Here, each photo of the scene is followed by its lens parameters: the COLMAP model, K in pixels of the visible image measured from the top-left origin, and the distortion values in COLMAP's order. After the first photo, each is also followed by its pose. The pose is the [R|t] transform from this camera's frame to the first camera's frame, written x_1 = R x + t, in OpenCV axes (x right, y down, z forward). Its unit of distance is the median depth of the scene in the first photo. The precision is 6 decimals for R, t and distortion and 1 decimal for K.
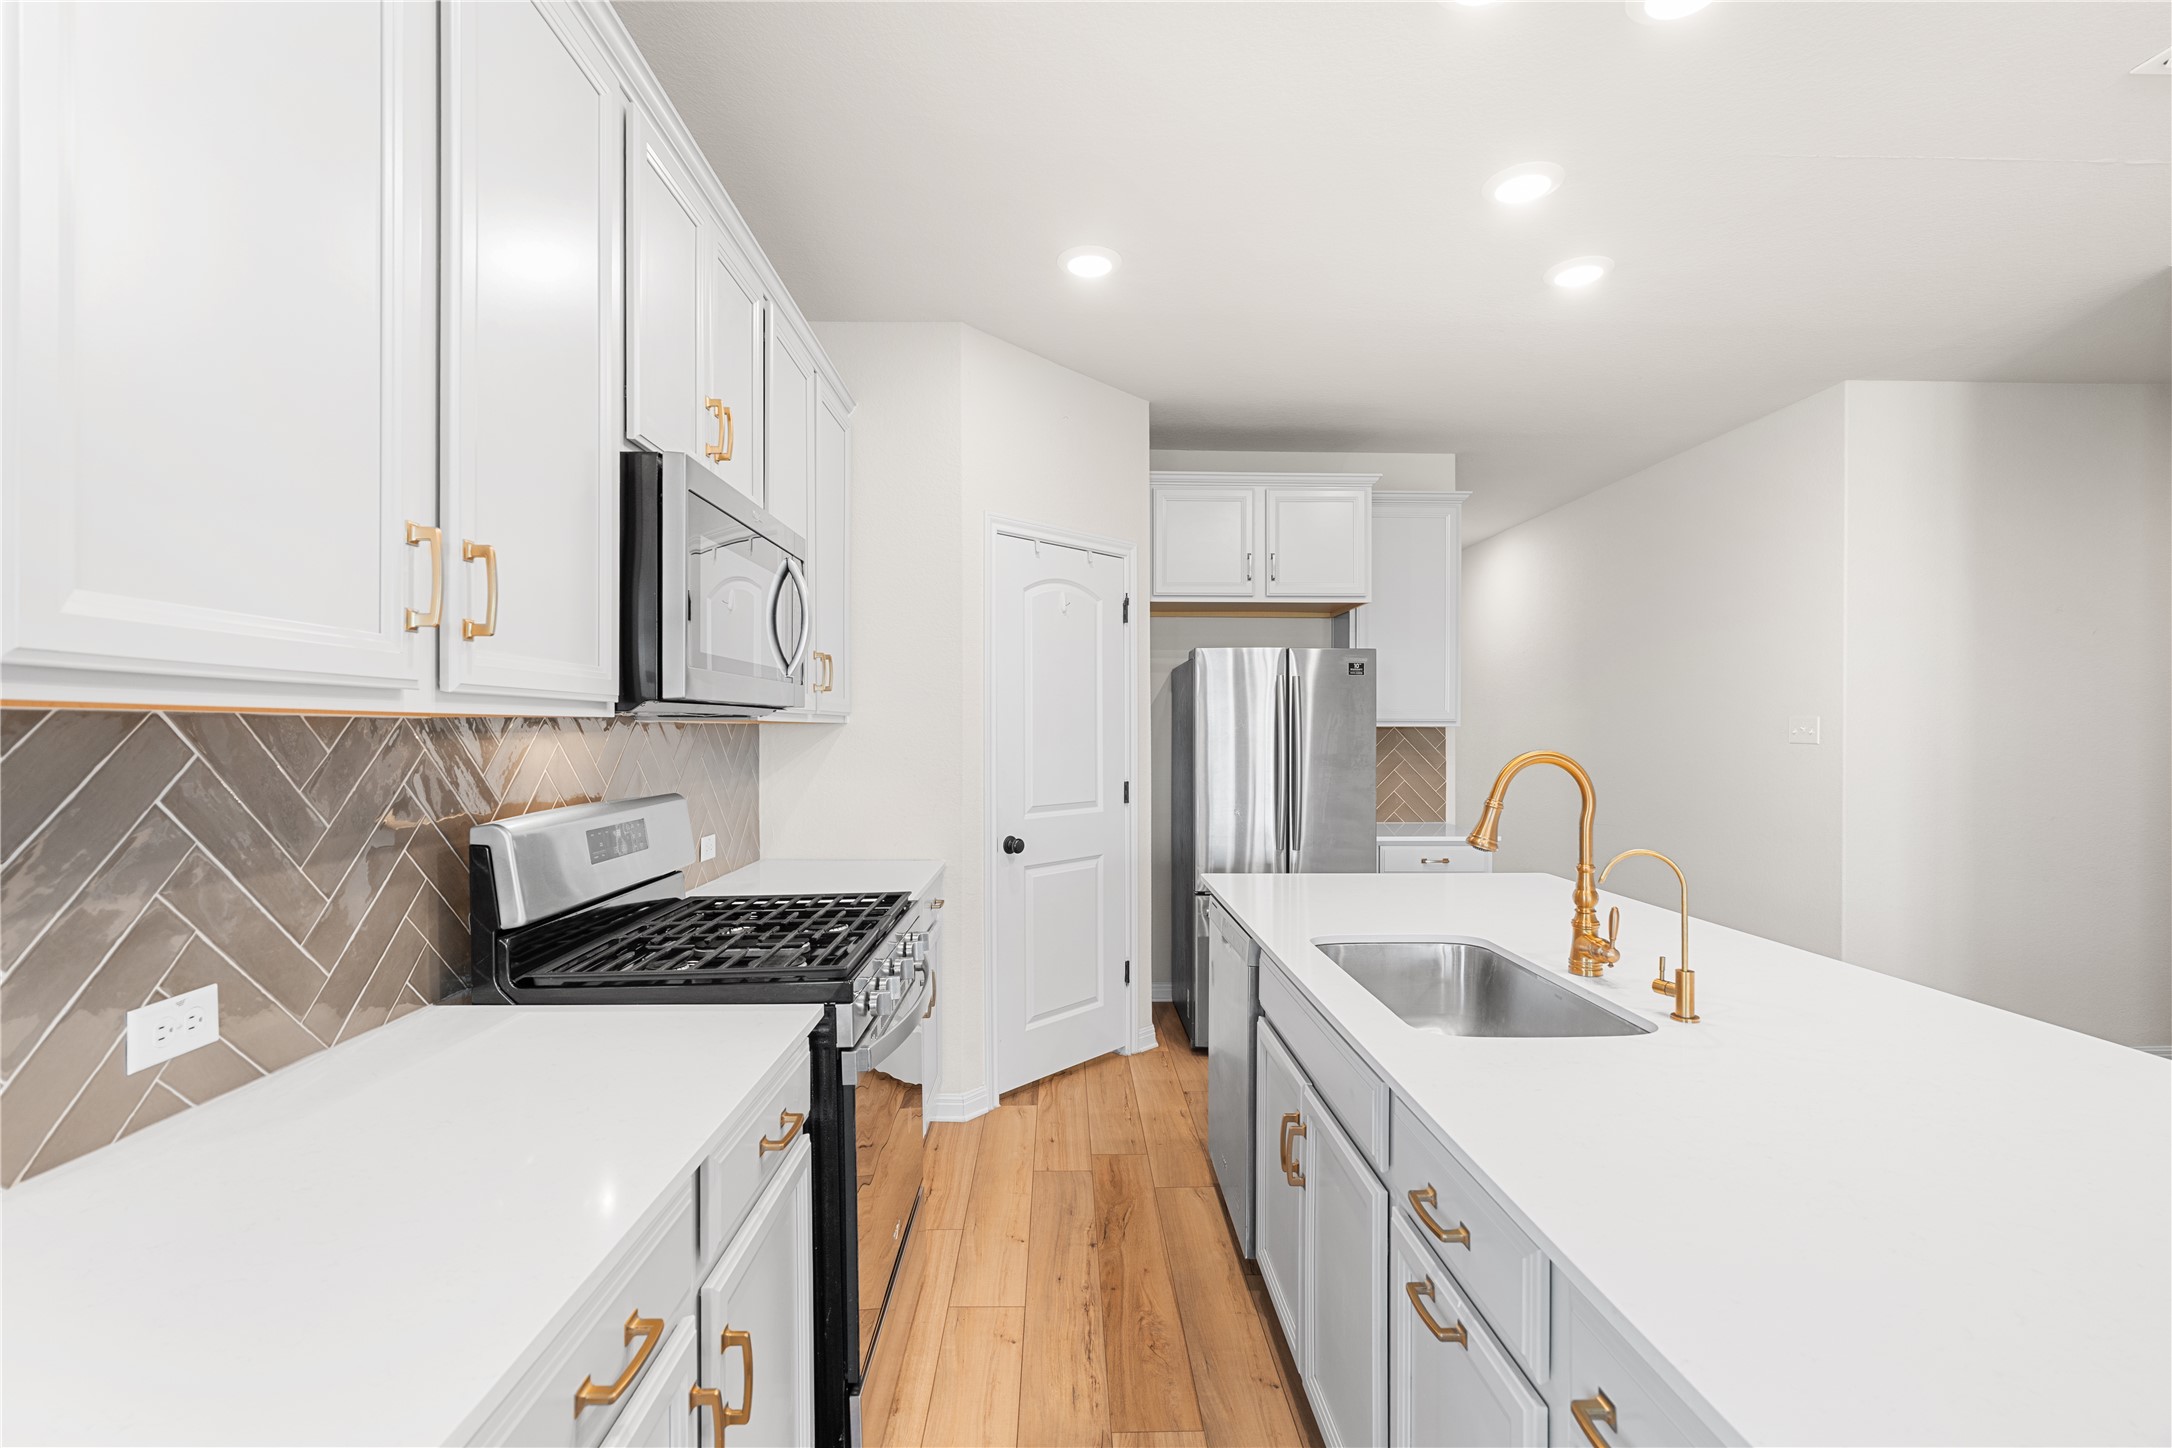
lens RADIAL K [[974.9, 0, 1090.7], [0, 974.9, 736.3], [0, 0, 1]] dist [-0.001367, 0.000936]
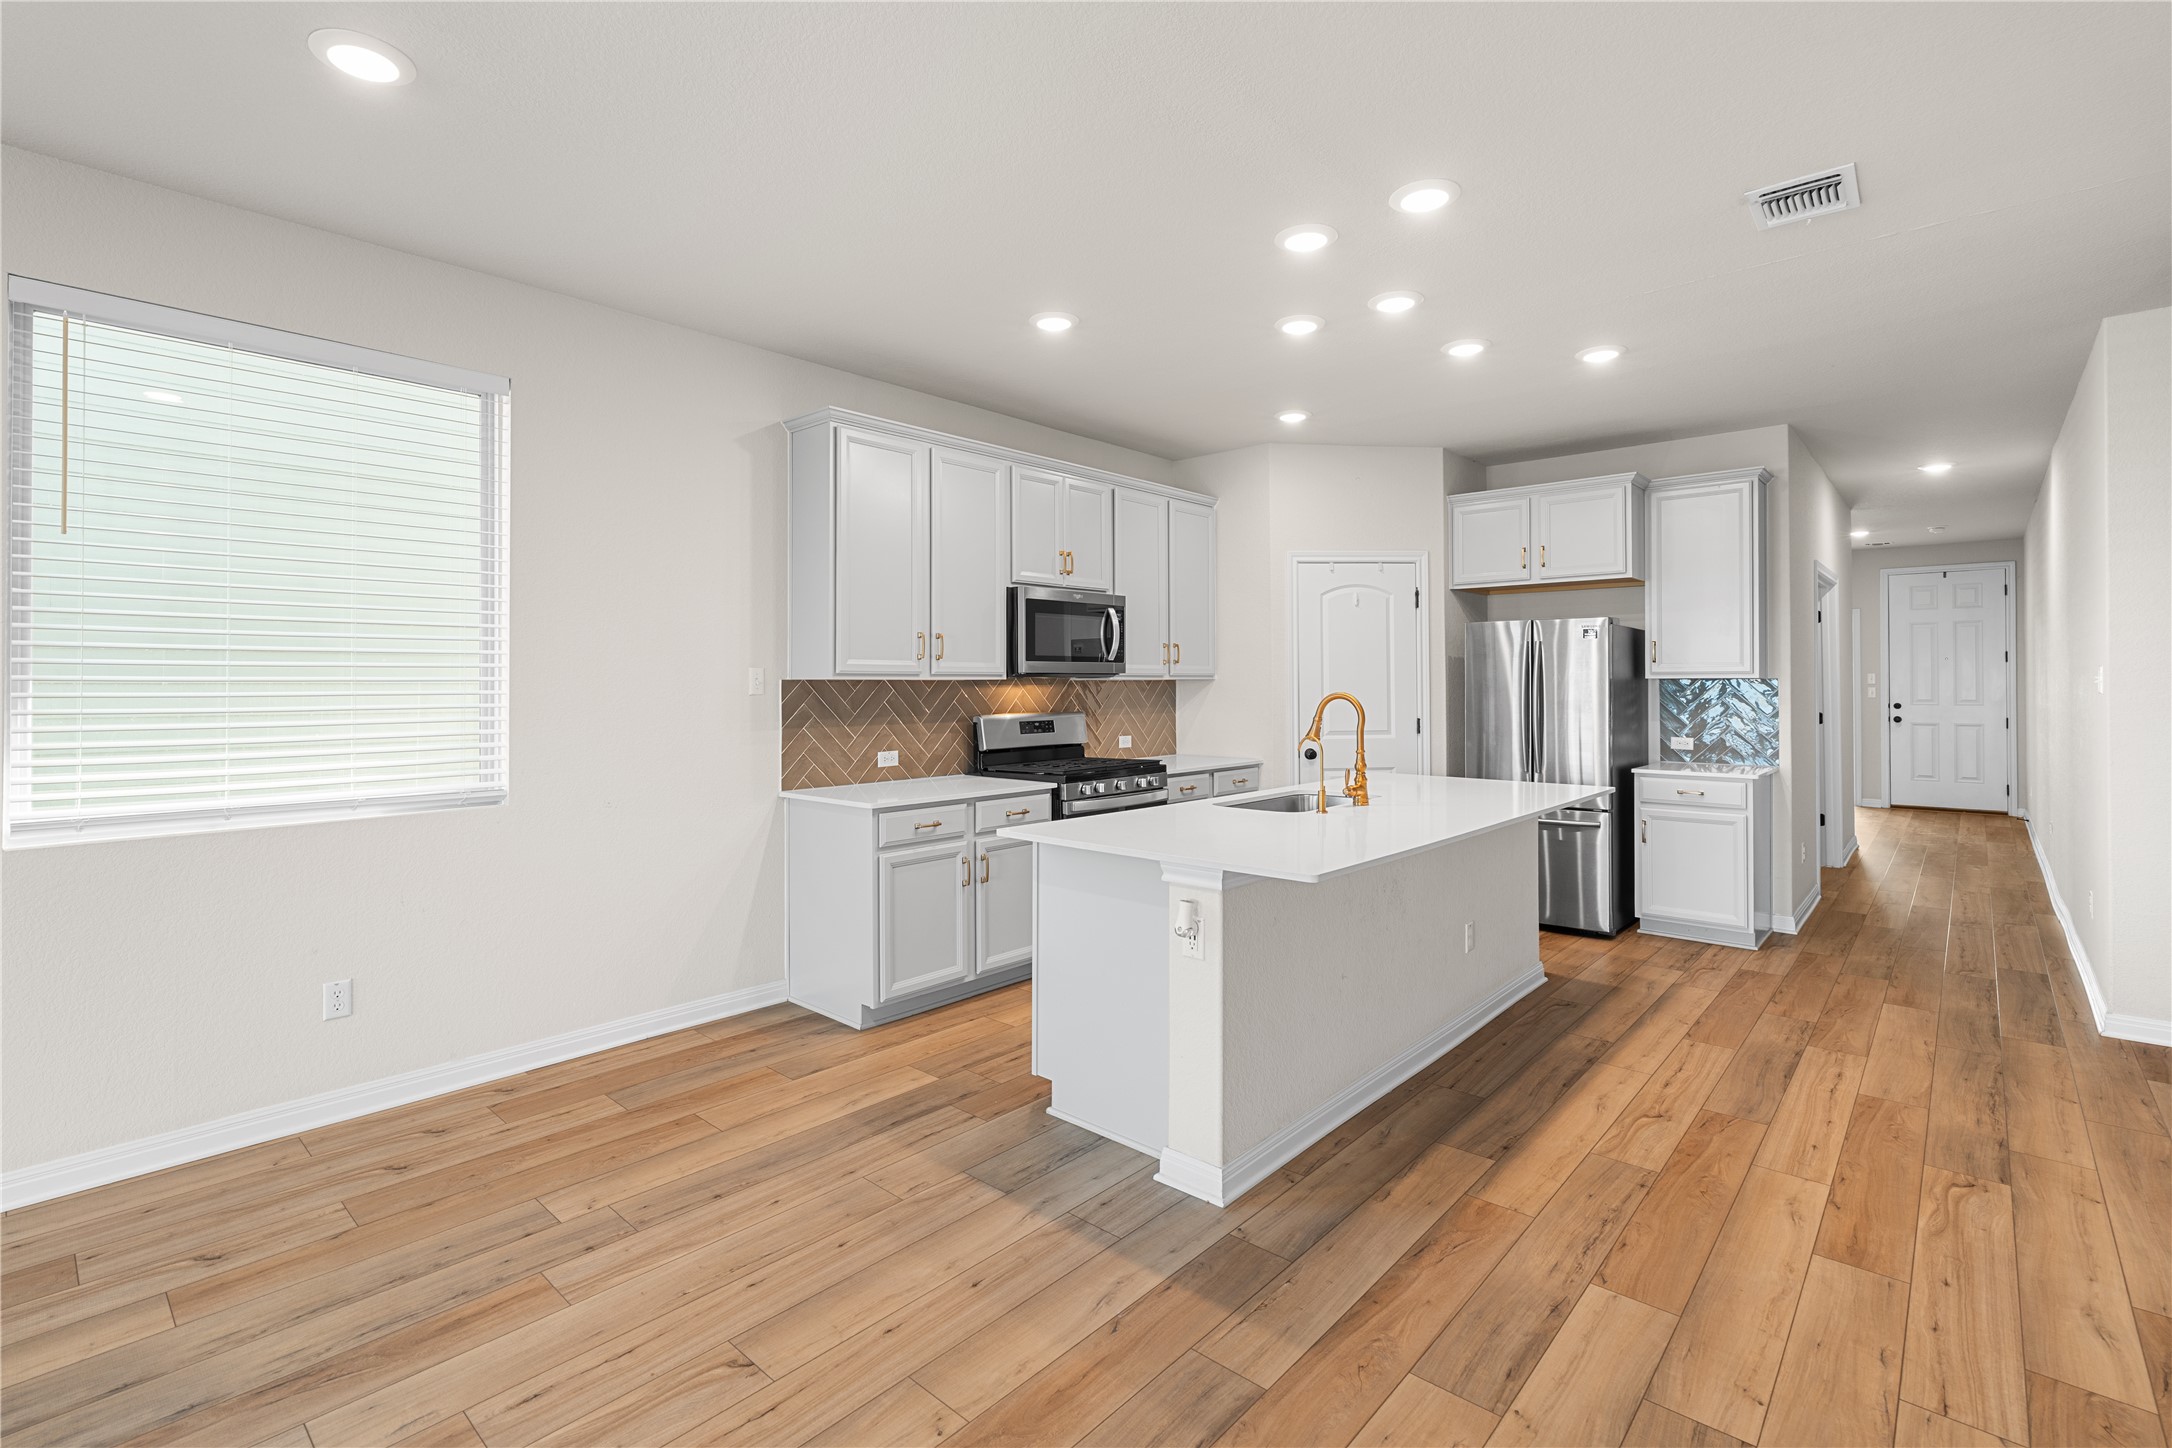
lens RADIAL K [[974.9, 0, 1074.6], [0, 974.9, 669.9], [0, 0, 1]] dist [-0.001367, 0.000936]
pose [[0.714435, -0.010129, -0.699629, 1.662766], [-0.003096, 0.999840, -0.017636, 0.002393], [0.699695, 0.014766, 0.714289, -0.912498]]
